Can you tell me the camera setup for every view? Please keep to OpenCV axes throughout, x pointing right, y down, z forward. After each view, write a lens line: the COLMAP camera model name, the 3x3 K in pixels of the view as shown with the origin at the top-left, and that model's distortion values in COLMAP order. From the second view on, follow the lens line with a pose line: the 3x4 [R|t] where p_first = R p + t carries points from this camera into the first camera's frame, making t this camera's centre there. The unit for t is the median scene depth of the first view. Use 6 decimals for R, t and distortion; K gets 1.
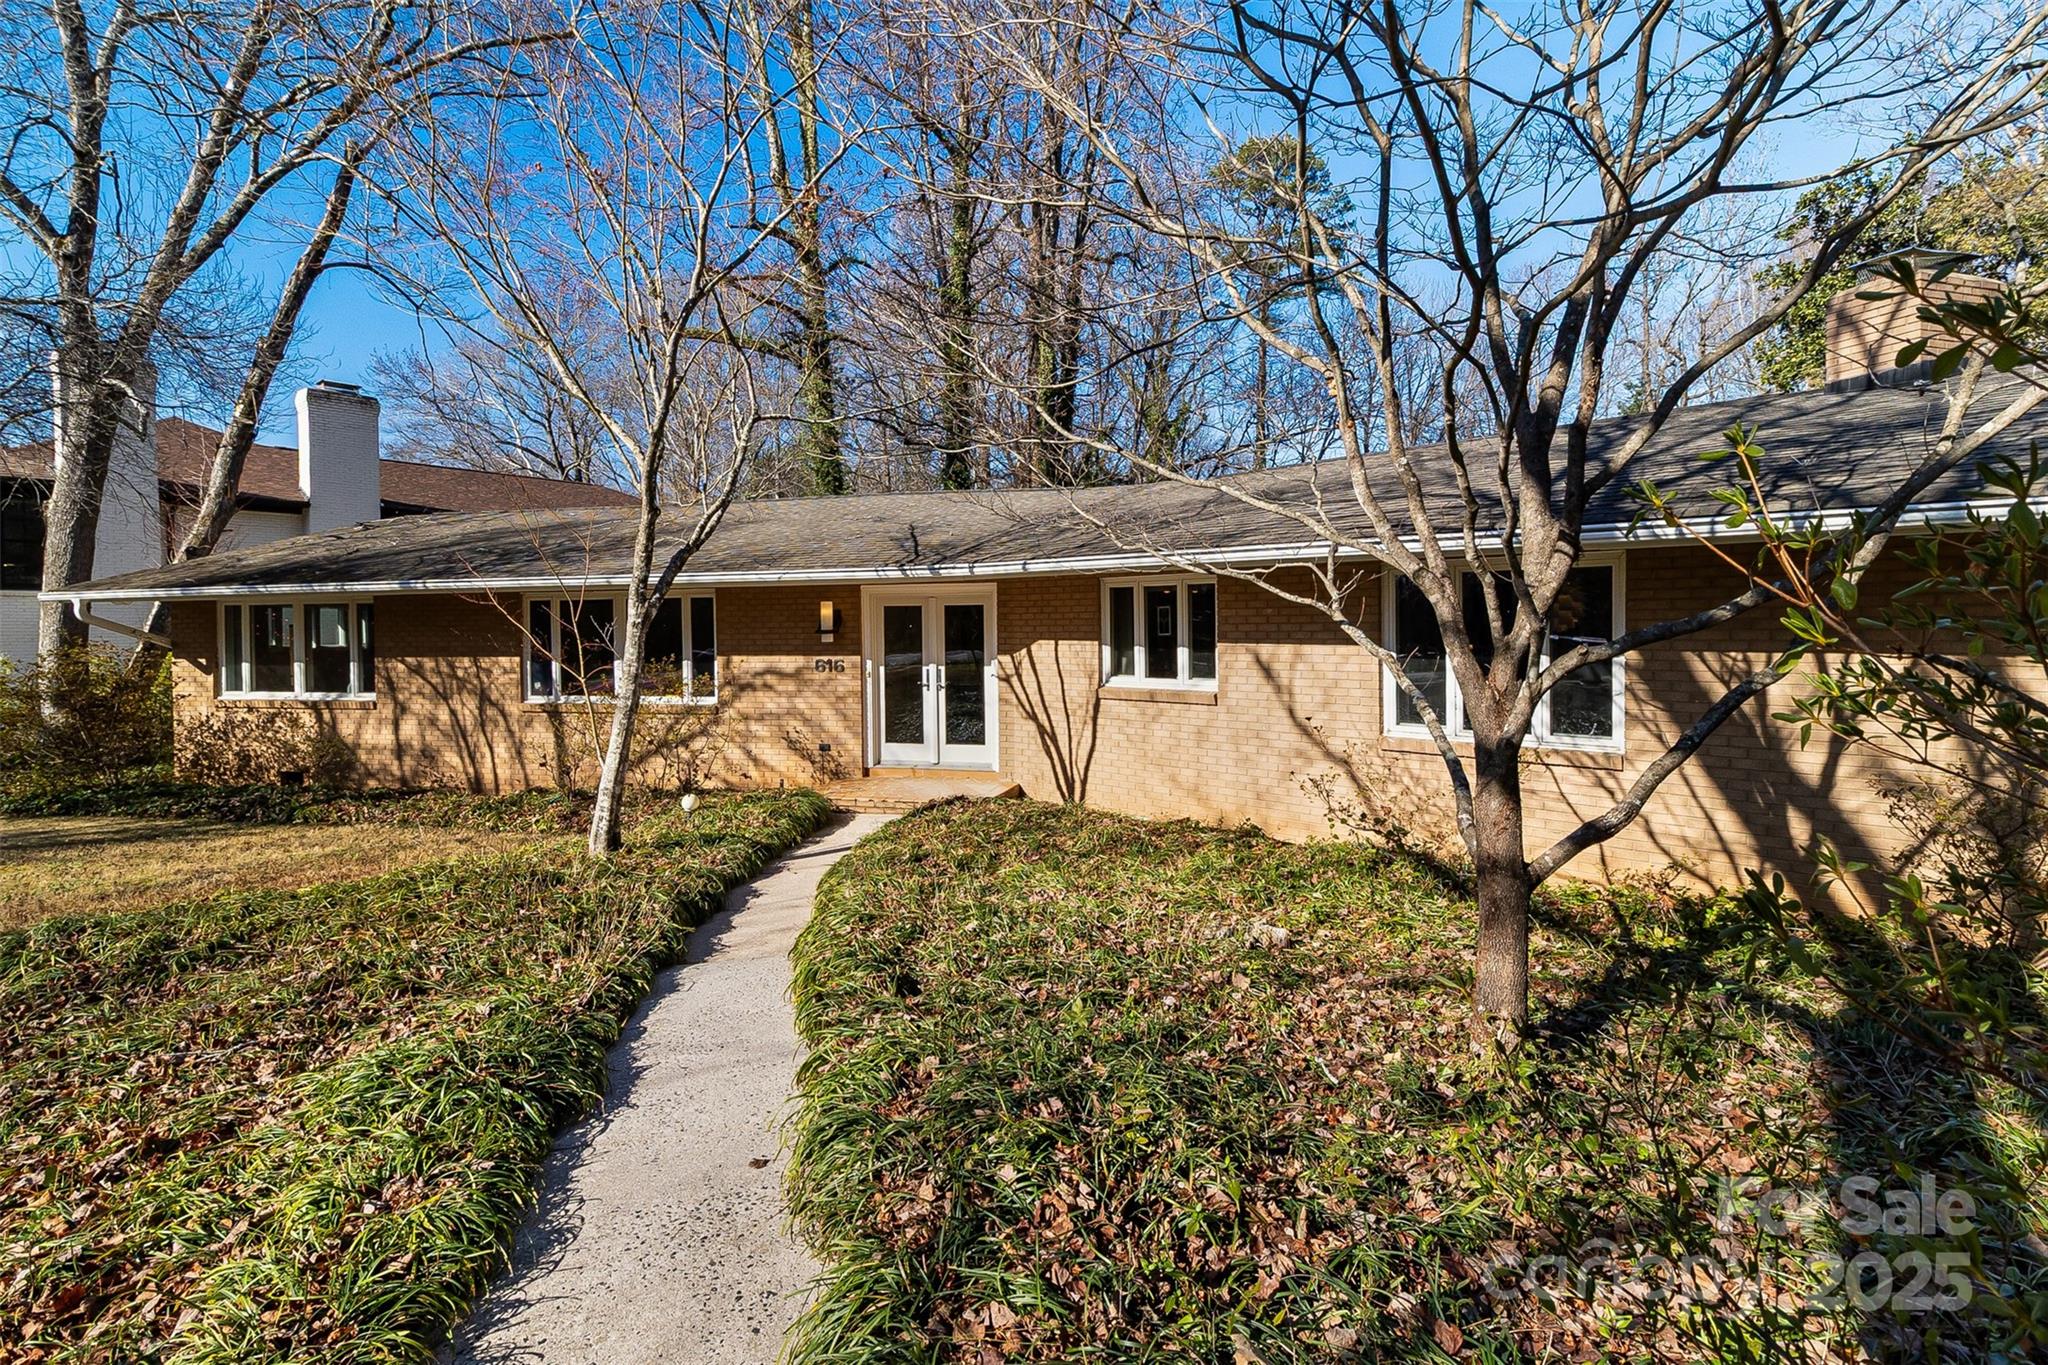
lens RADIAL K [[968.8, 0, 1019.5], [0, 968.8, 675.5], [0, 0, 1]] dist [0.005278, 0.000280]
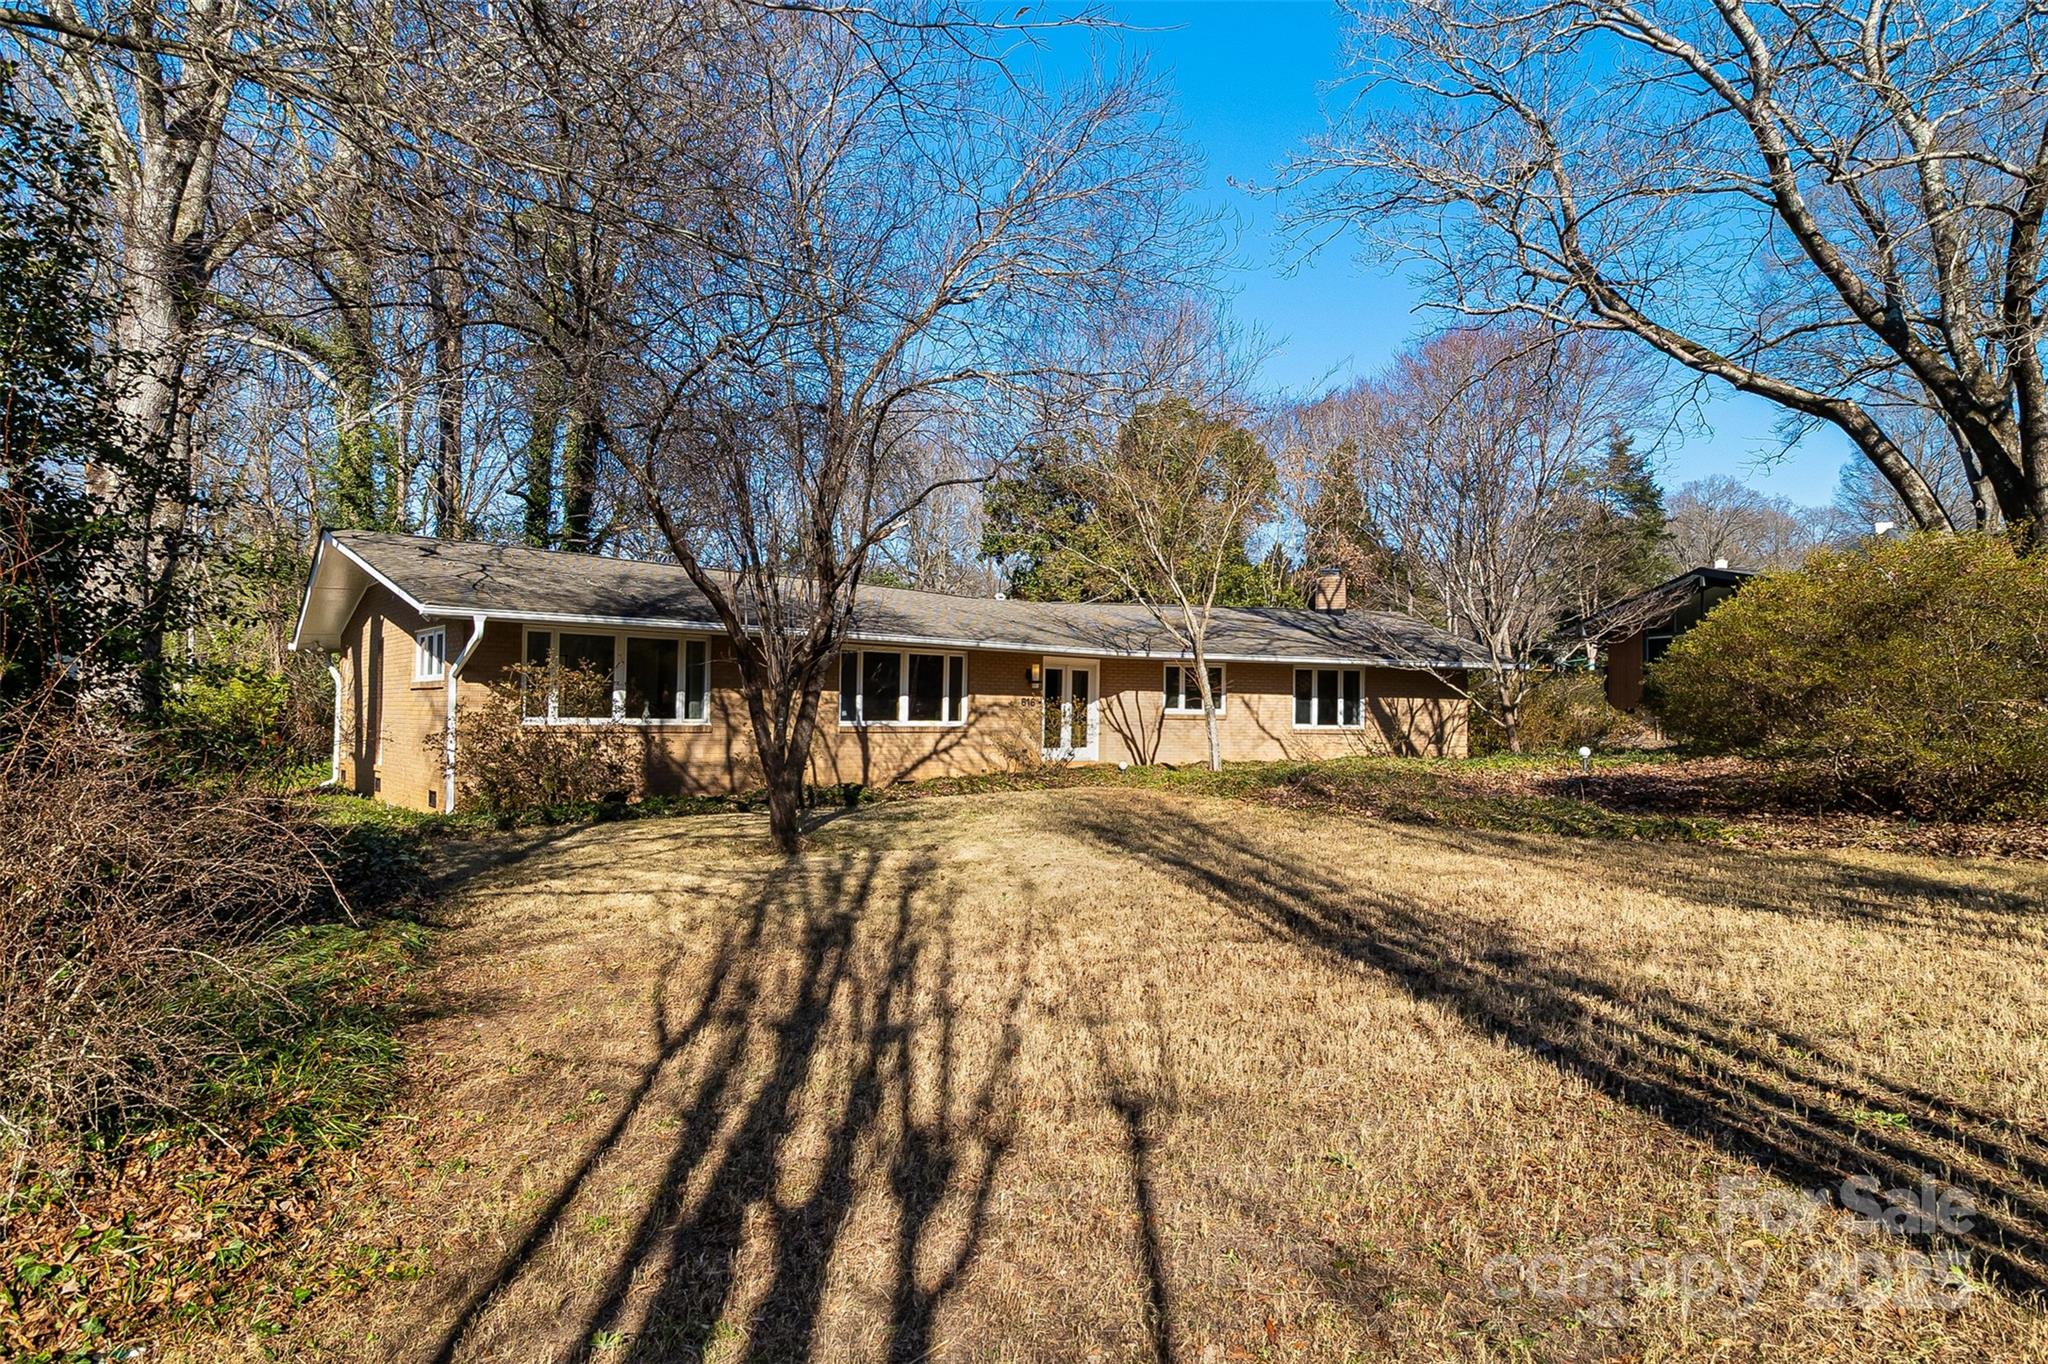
lens RADIAL K [[1142.7, 0, 1026.0], [0, 1142.7, 695.1], [0, 0, 1]] dist [0.004656, -0.002525]
pose [[0.558674, 0.033823, 0.828697, -1.844284], [0.024882, 0.998035, -0.057509, 0.092292], [-0.829014, 0.052749, 0.556735, -0.106030]]
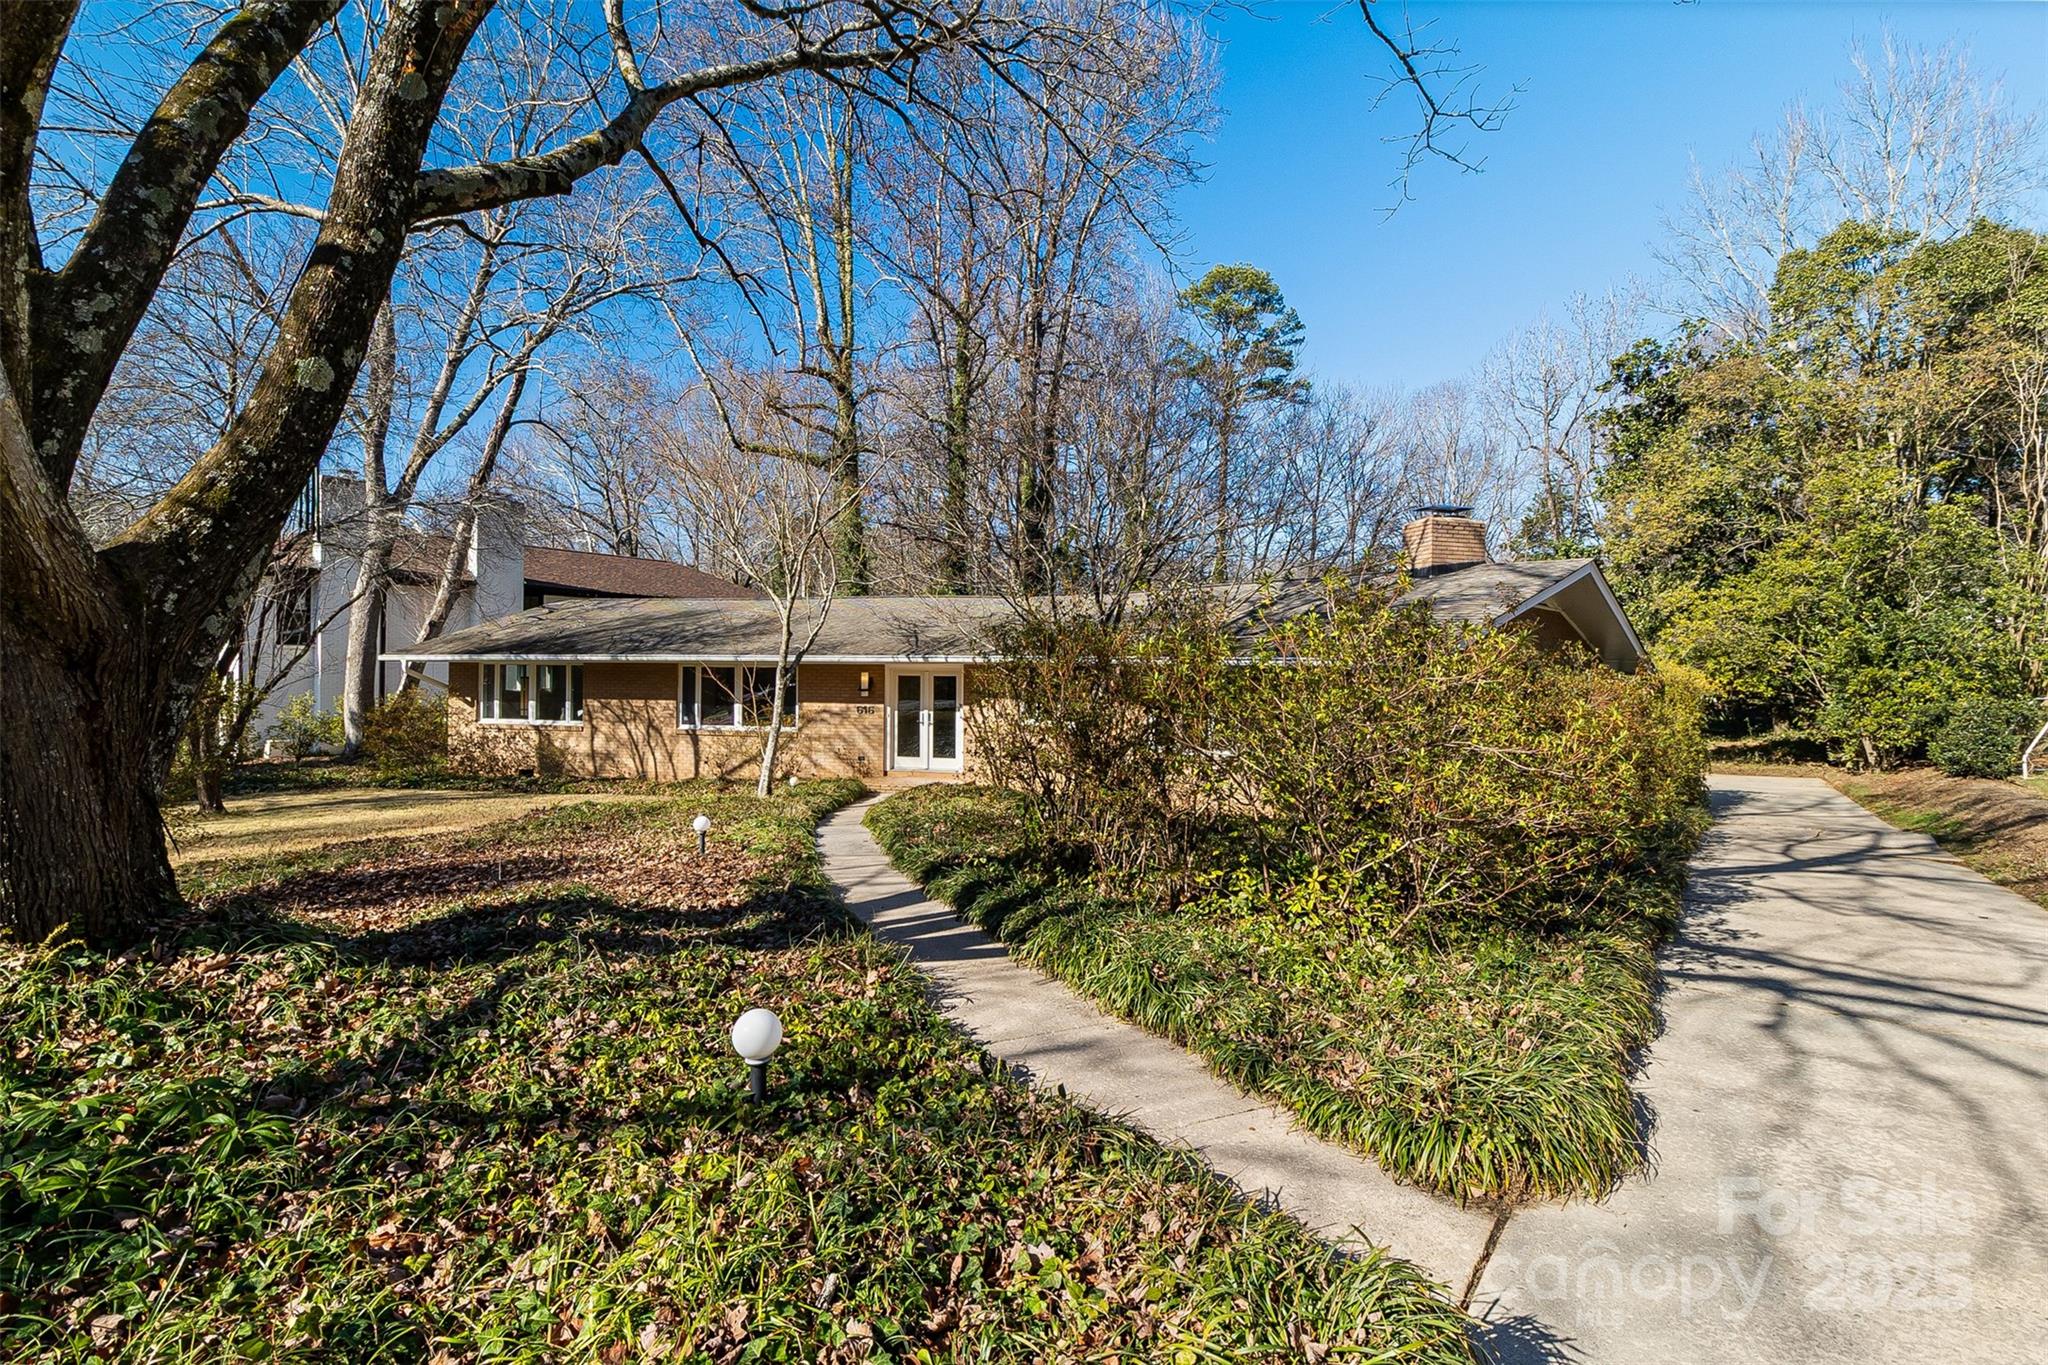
lens RADIAL K [[968.8, 0, 1025.9], [0, 968.8, 683.9], [0, 0, 1]] dist [0.005278, 0.000280]
pose [[0.999793, 0.020286, -0.001481, 0.086693], [-0.020327, 0.999101, -0.037193, 0.002269], [0.000725, 0.037215, 0.999307, -0.693652]]
